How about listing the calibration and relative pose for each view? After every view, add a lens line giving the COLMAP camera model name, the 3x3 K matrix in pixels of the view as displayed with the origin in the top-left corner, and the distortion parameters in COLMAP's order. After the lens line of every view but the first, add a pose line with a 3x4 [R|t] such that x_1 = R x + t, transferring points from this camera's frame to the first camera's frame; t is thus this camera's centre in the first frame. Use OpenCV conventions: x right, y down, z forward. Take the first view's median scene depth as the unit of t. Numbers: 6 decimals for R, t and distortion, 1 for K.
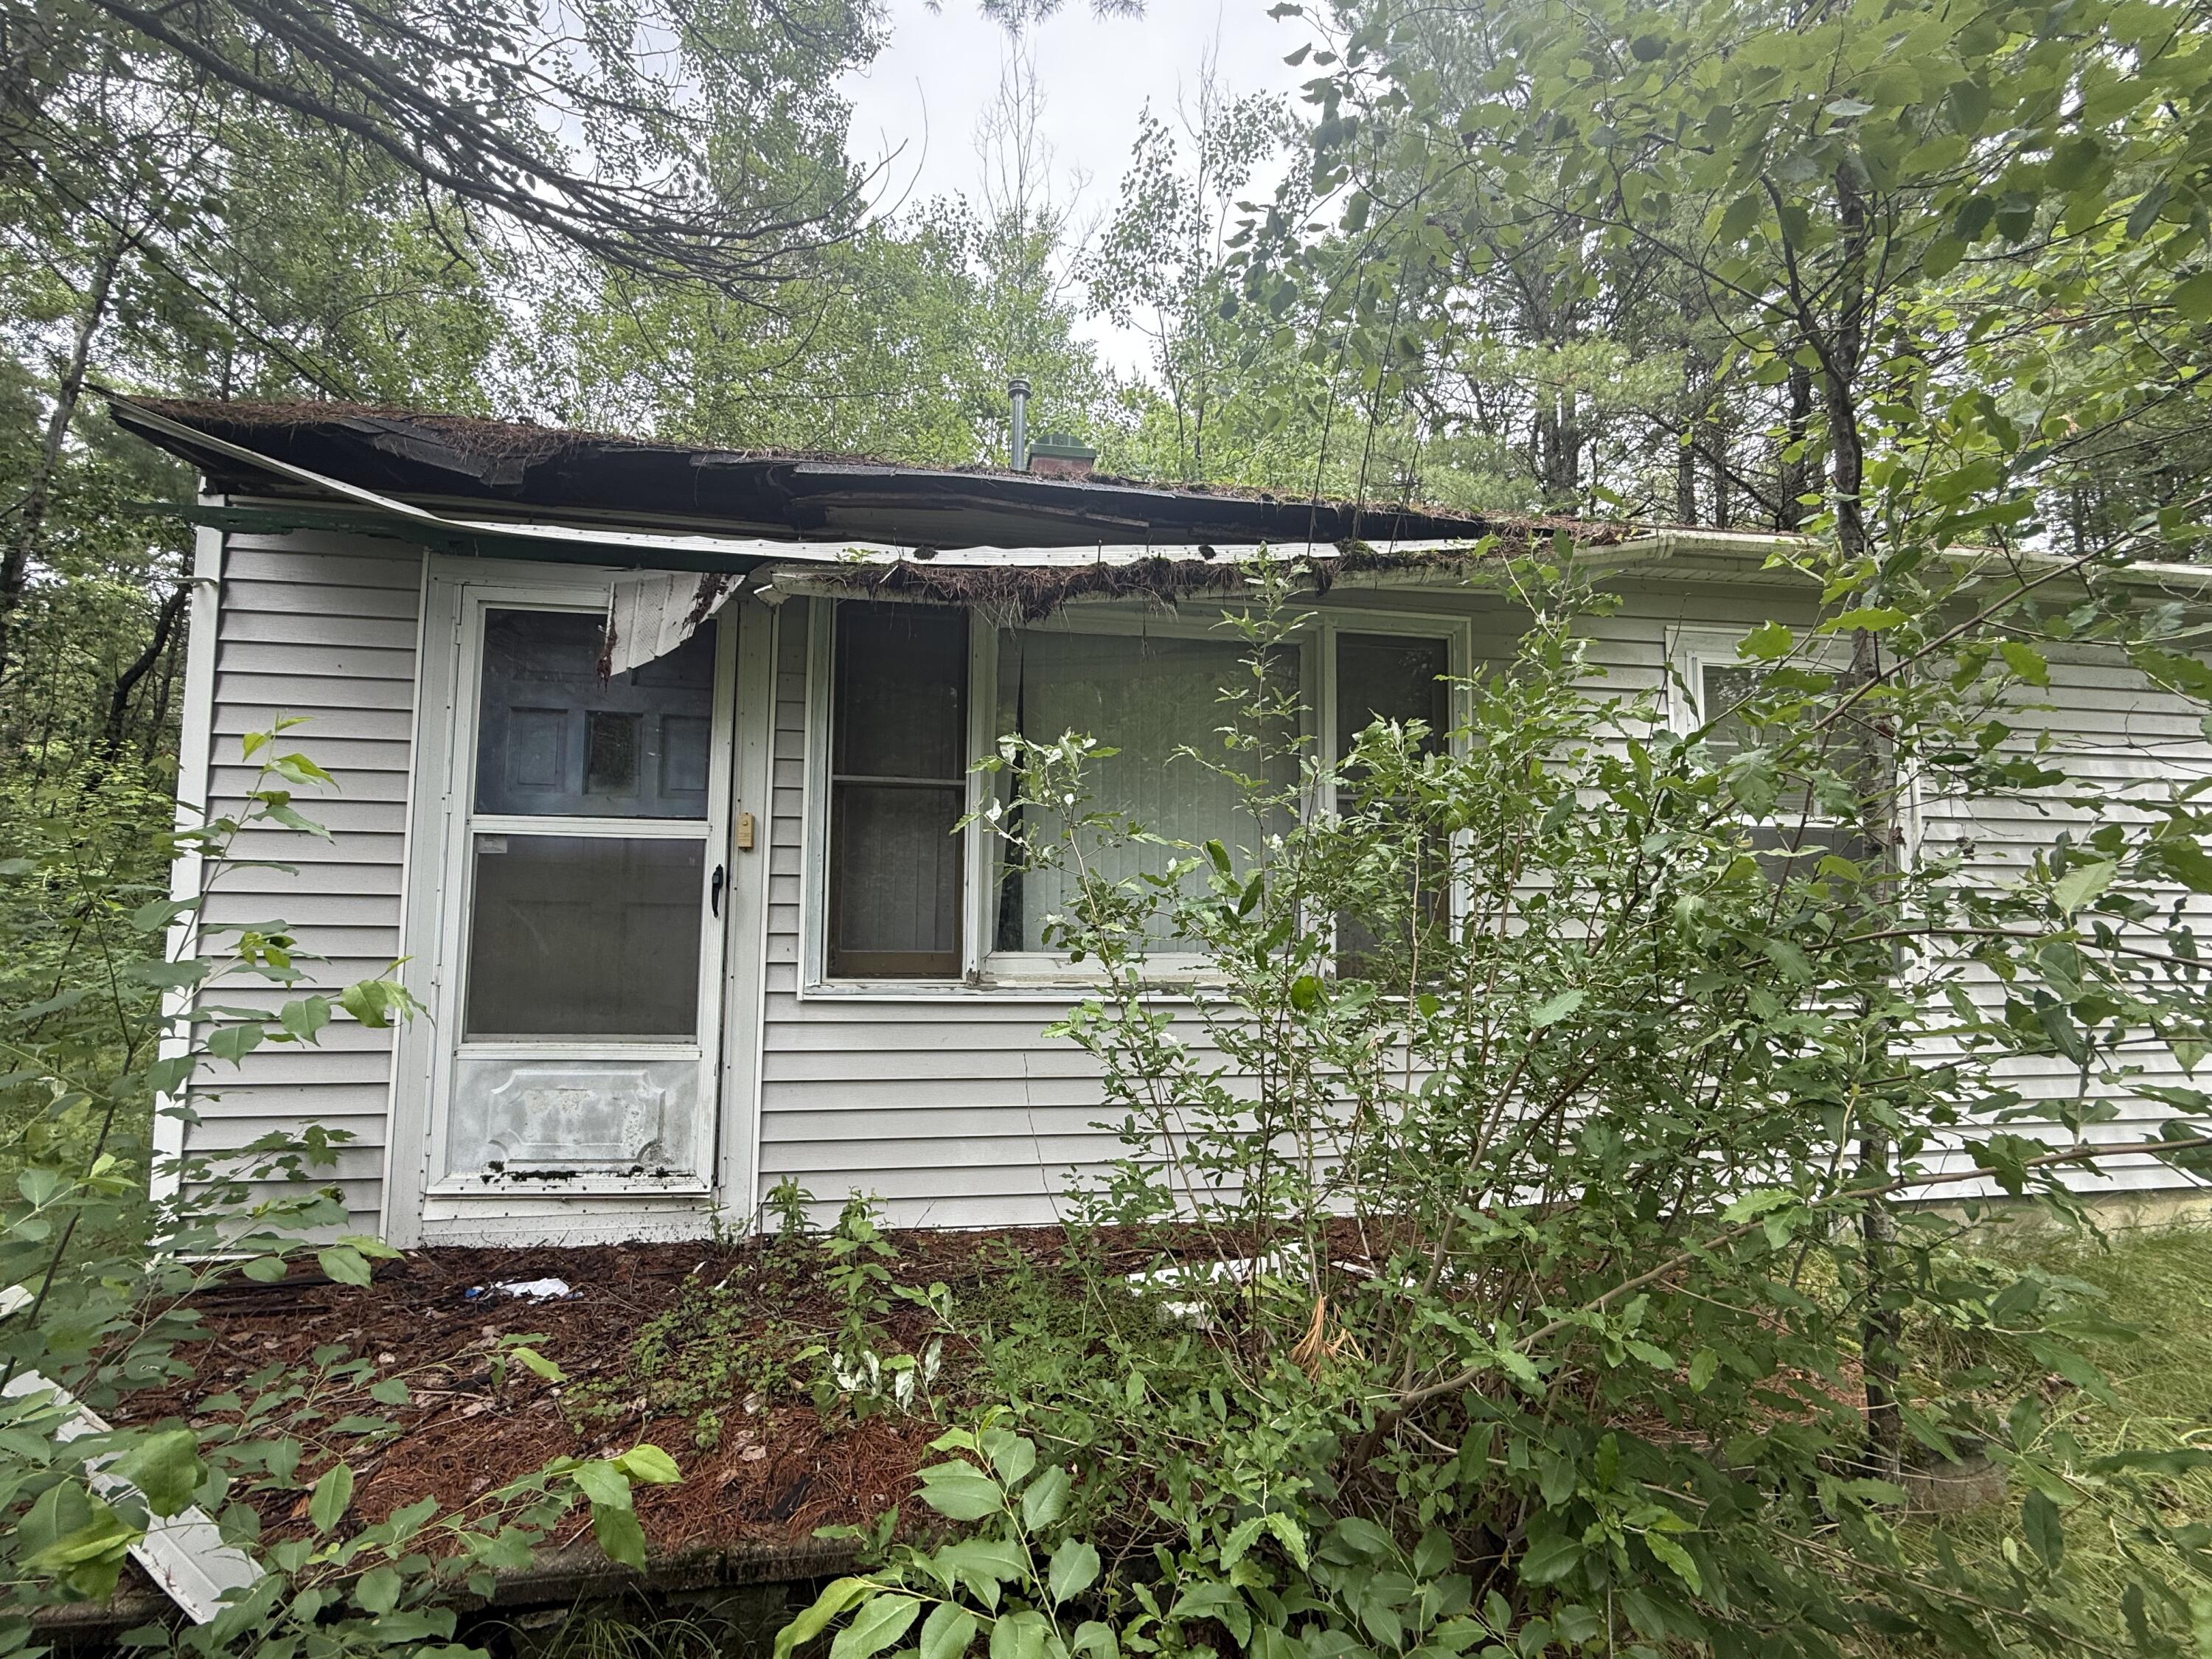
lens RADIAL K [[926.5, 0, 1101.3], [0, 926.5, 825.4], [0, 0, 1]] dist [0.001125, 0.000294]
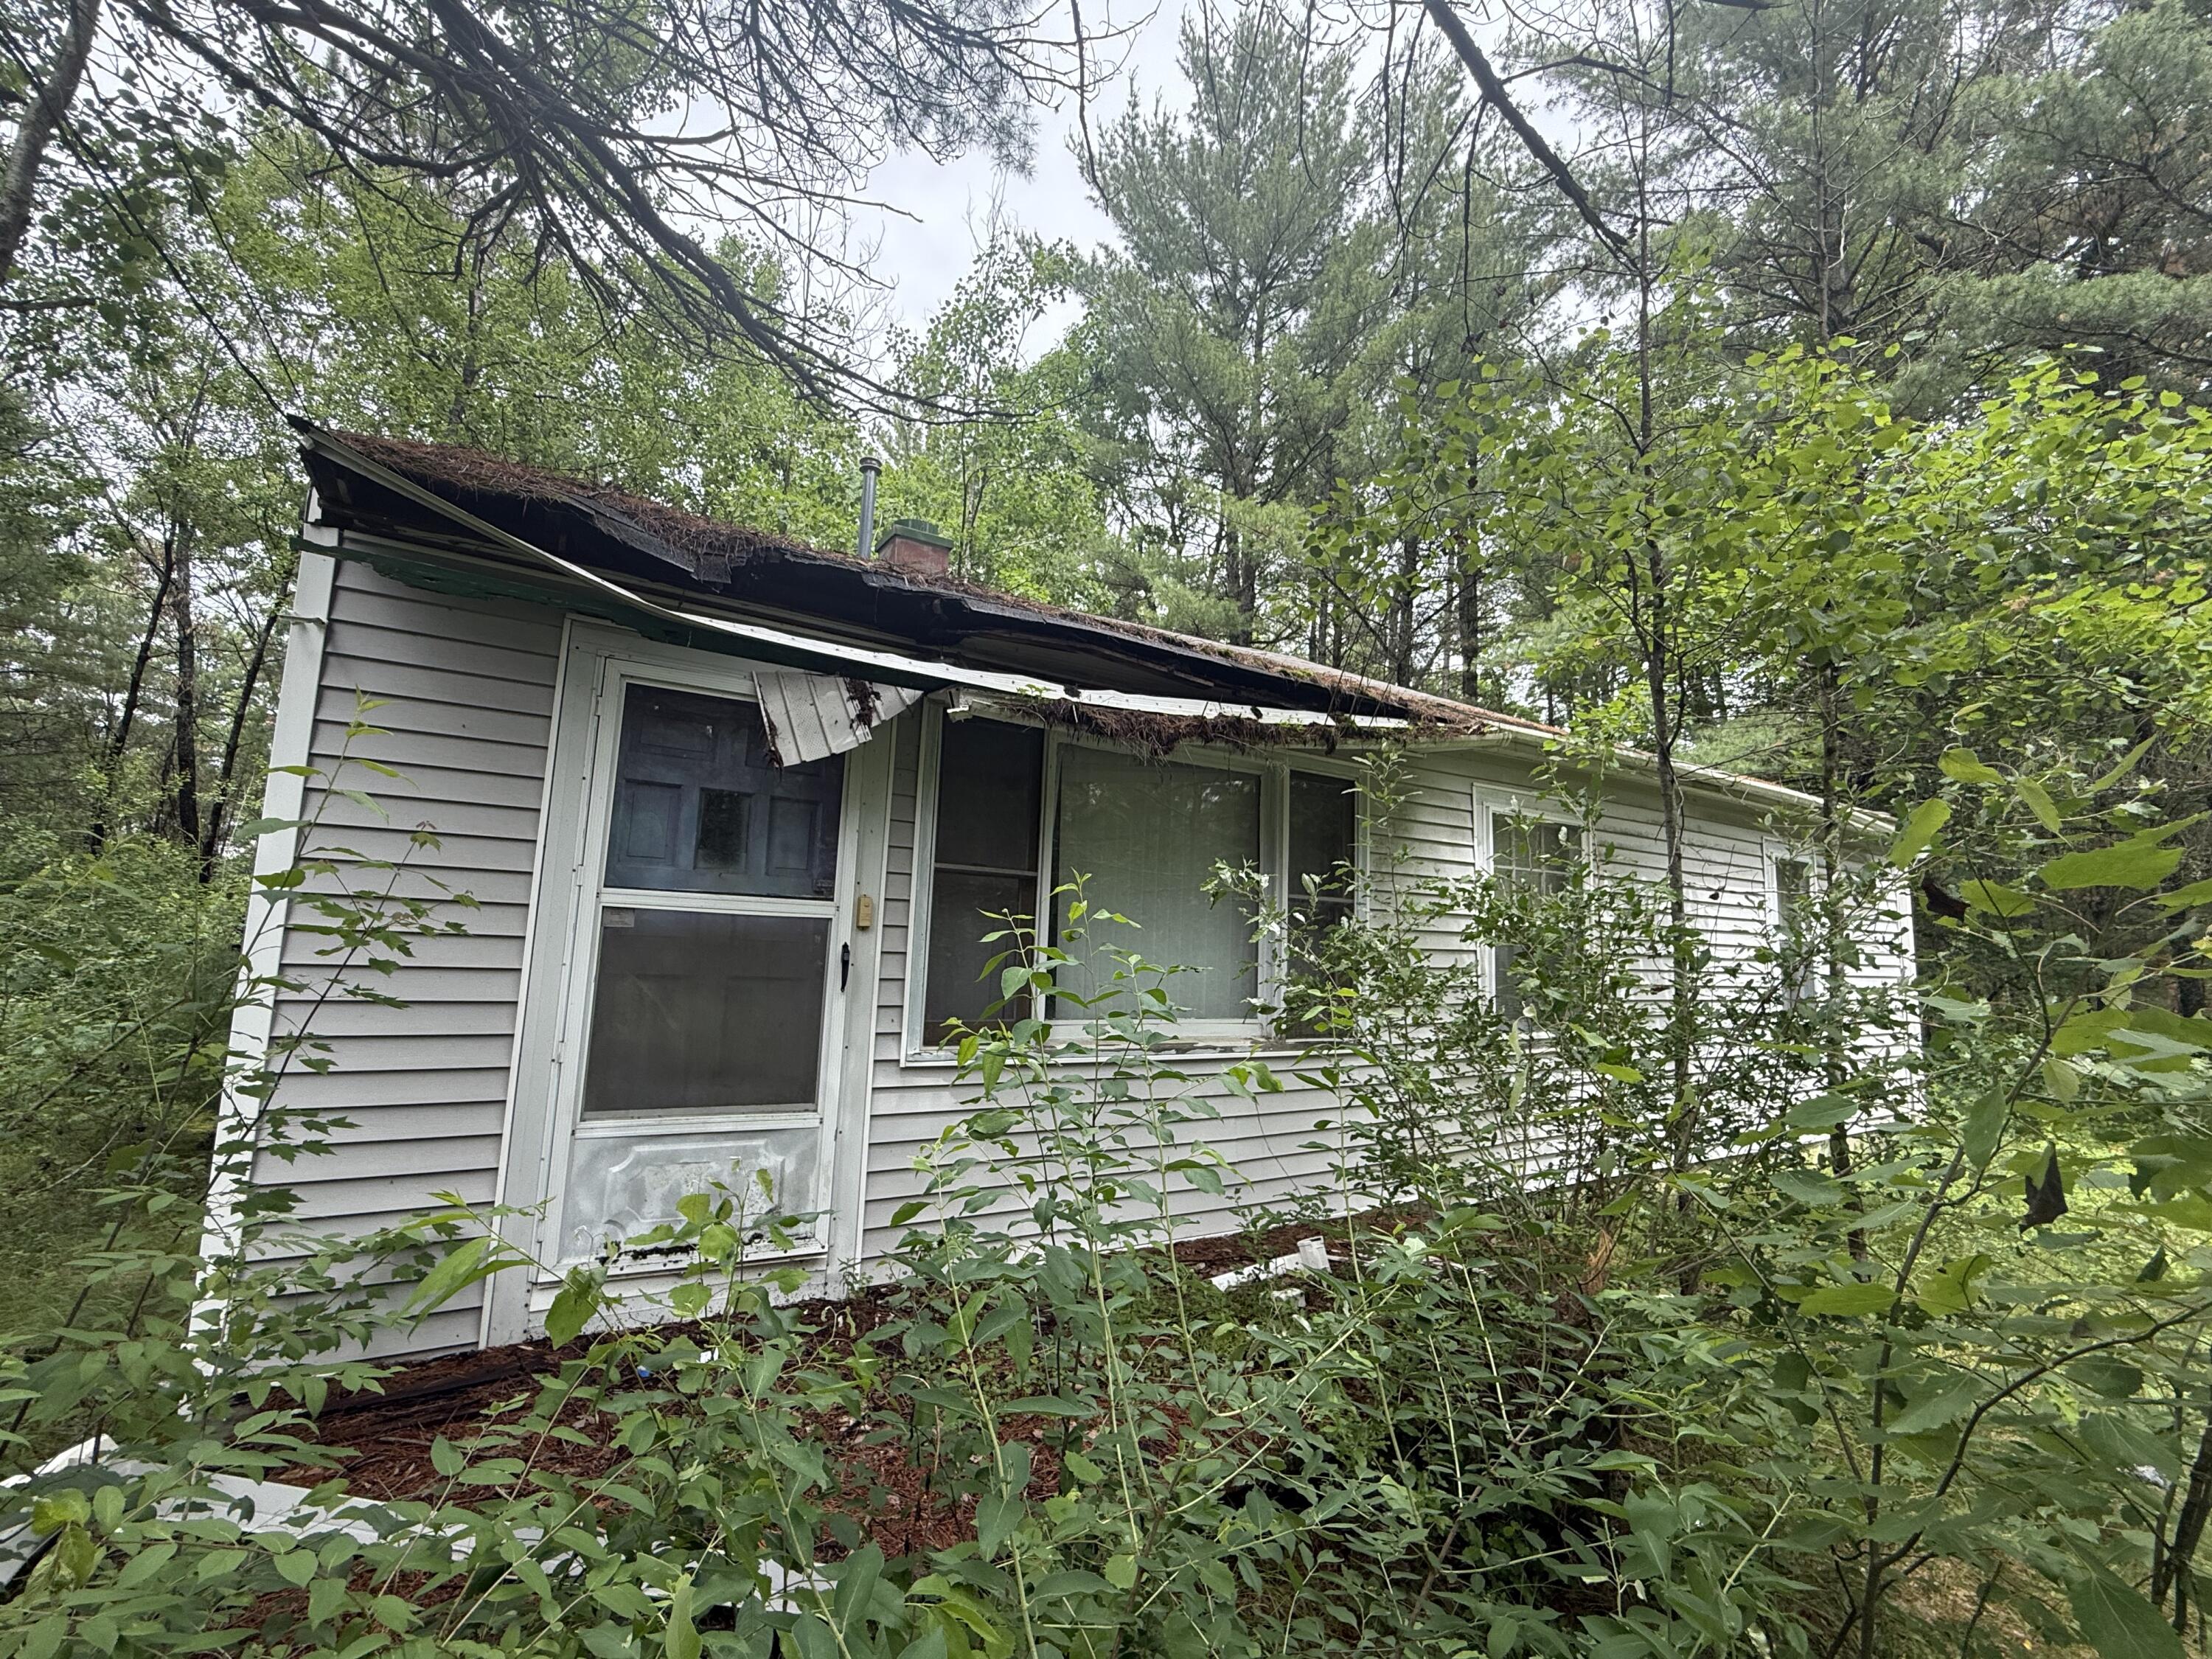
lens RADIAL K [[926.5, 0, 1116.0], [0, 926.5, 833.8], [0, 0, 1]] dist [0.001125, 0.000294]
pose [[0.922387, 0.065234, 0.380720, -0.552427], [-0.047123, 0.997278, -0.056711, -0.038744], [-0.383383, 0.034369, 0.922950, -0.127563]]
